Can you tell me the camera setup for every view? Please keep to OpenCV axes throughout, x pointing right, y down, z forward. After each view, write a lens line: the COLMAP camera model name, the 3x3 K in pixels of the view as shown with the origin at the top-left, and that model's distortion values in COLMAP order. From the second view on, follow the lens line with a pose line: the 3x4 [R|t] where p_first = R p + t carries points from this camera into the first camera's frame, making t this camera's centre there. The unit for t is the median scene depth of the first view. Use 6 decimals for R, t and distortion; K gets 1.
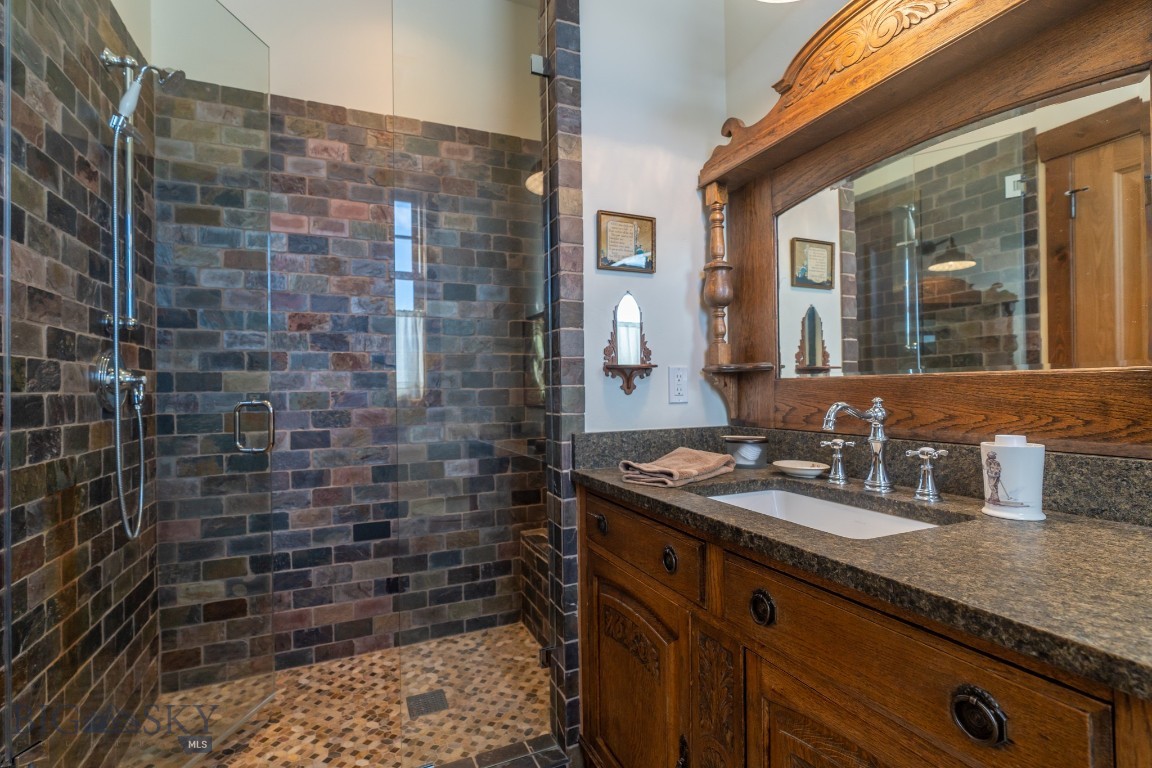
lens RADIAL K [[524.9, 0, 576.1], [0, 524.9, 388.2], [0, 0, 1]] dist [-0.008515, -0.000068]
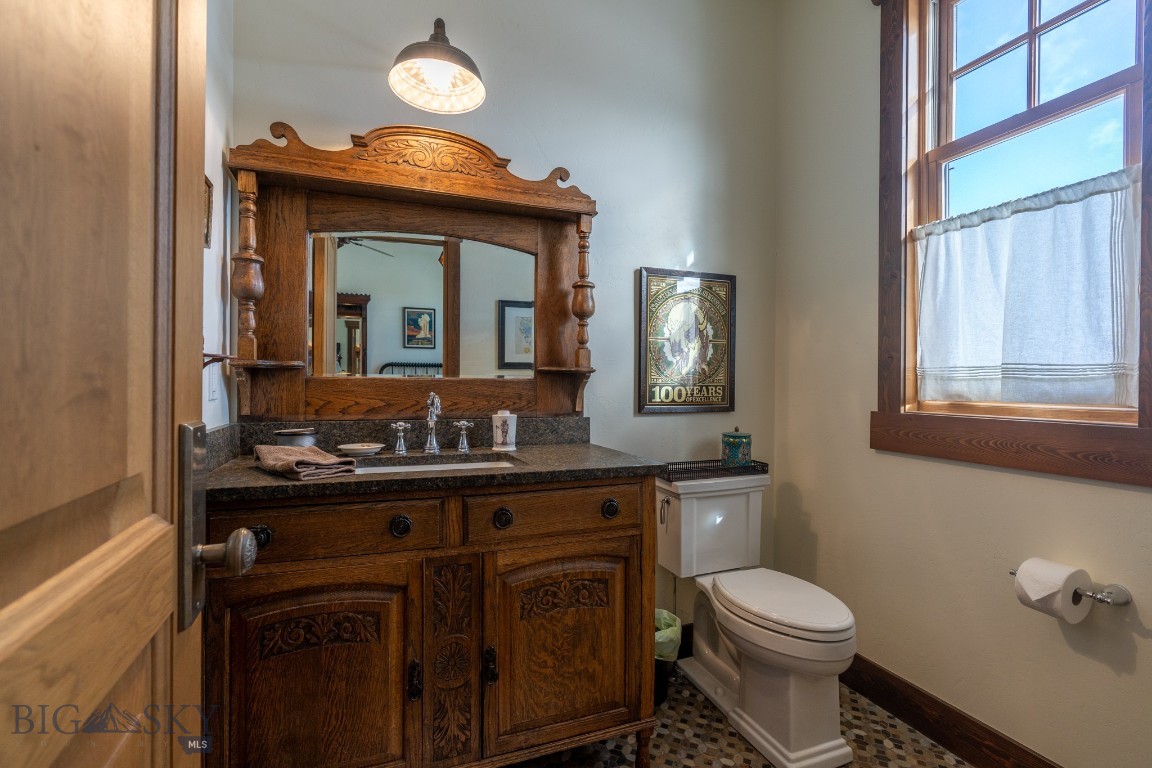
lens RADIAL K [[524.9, 0, 564.4], [0, 524.9, 382.2], [0, 0, 1]] dist [-0.008515, -0.000068]
pose [[0.056580, 0.018065, 0.998235, -0.945177], [-0.010396, 0.999793, -0.017504, 0.010885], [-0.998344, -0.009388, 0.056756, 0.519501]]
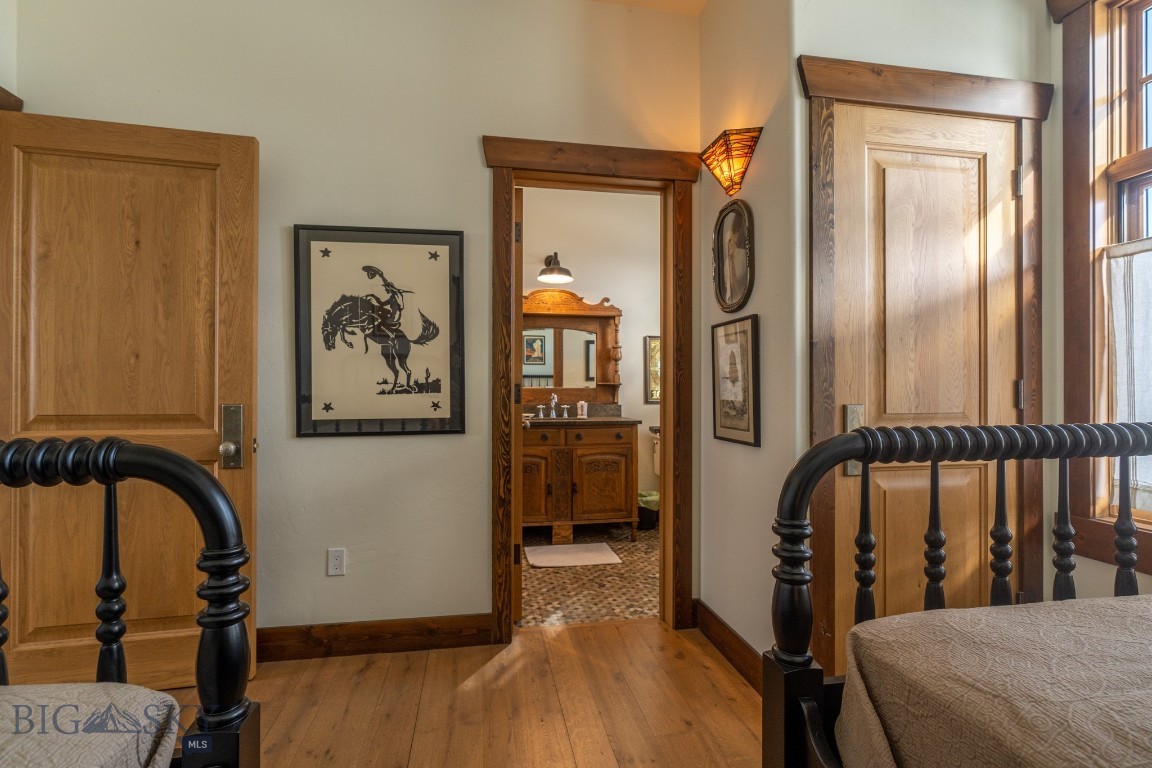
lens RADIAL K [[524.9, 0, 575.8], [0, 524.9, 386.9], [0, 0, 1]] dist [-0.008515, -0.000068]
pose [[0.225006, 0.020520, 0.974141, -3.125844], [-0.009224, 0.999778, -0.018929, 0.040347], [-0.974314, -0.004726, 0.225145, -0.030658]]
